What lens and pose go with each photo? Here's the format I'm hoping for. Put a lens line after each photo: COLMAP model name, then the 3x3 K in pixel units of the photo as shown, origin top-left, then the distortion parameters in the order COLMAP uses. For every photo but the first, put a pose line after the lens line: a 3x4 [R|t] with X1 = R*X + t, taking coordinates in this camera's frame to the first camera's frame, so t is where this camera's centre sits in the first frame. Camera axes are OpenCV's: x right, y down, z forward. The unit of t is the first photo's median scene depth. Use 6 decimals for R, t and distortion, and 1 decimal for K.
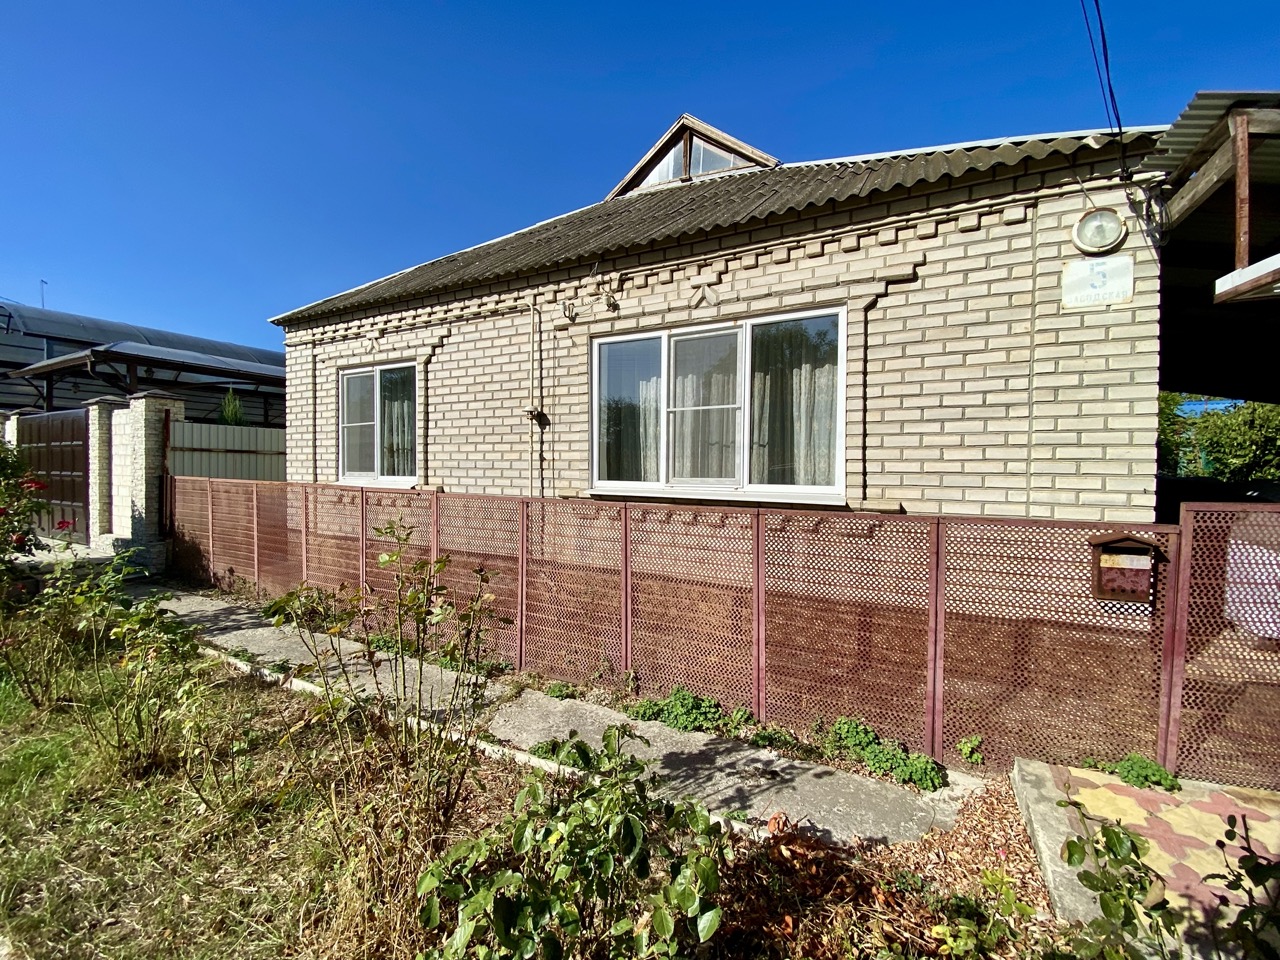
lens RADIAL K [[507.0, 0, 641.8], [0, 507.0, 476.0], [0, 0, 1]] dist [0.026024, -0.020087]
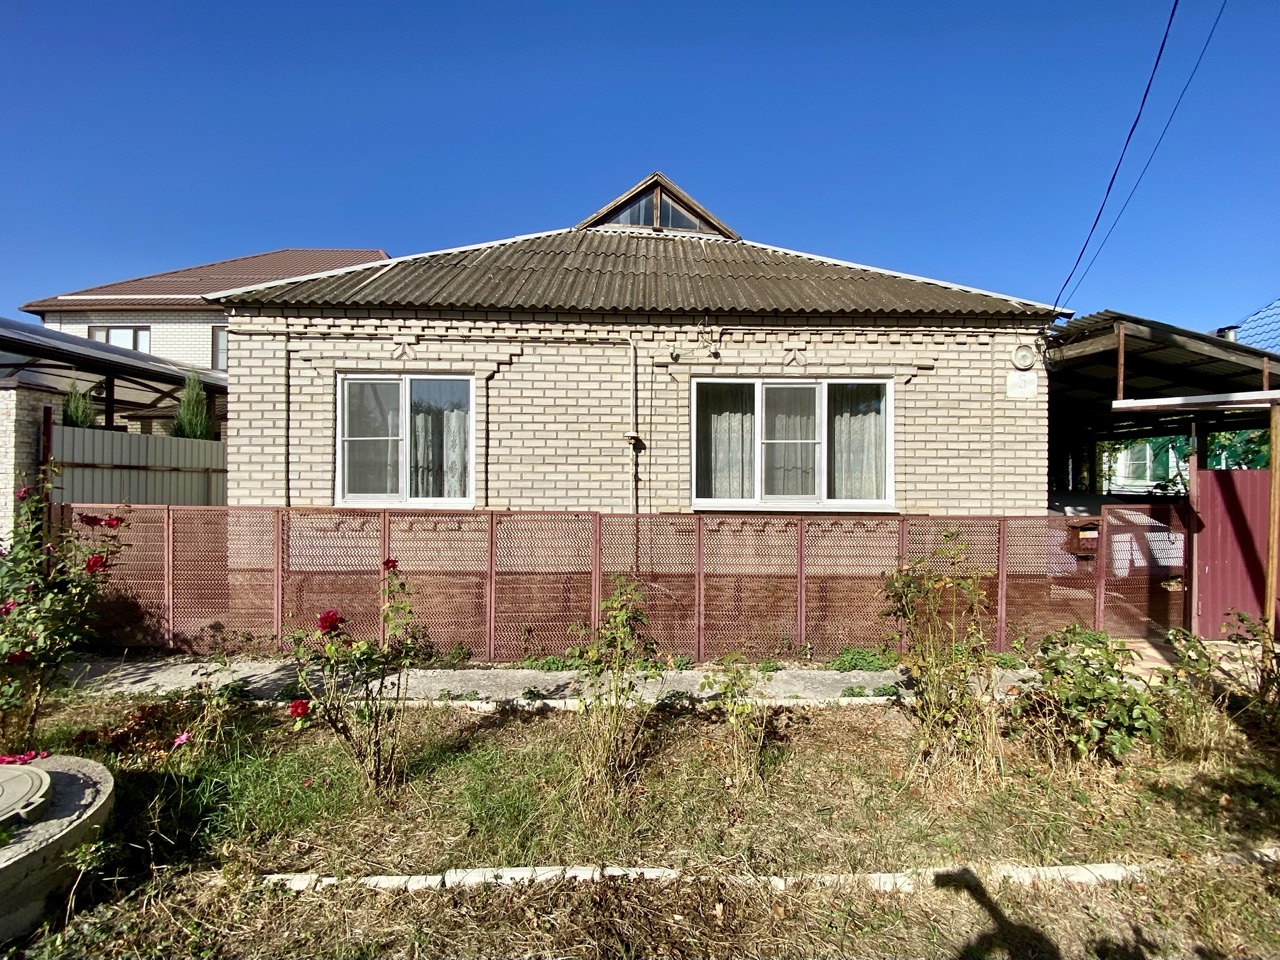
lens RADIAL K [[530.3, 0, 640.4], [0, 530.3, 474.8], [0, 0, 1]] dist [0.038282, -0.023778]
pose [[0.878062, -0.001265, 0.478545, -0.769182], [0.010280, 0.999816, -0.016219, -0.026512], [-0.478436, 0.019160, 0.877913, -0.016554]]
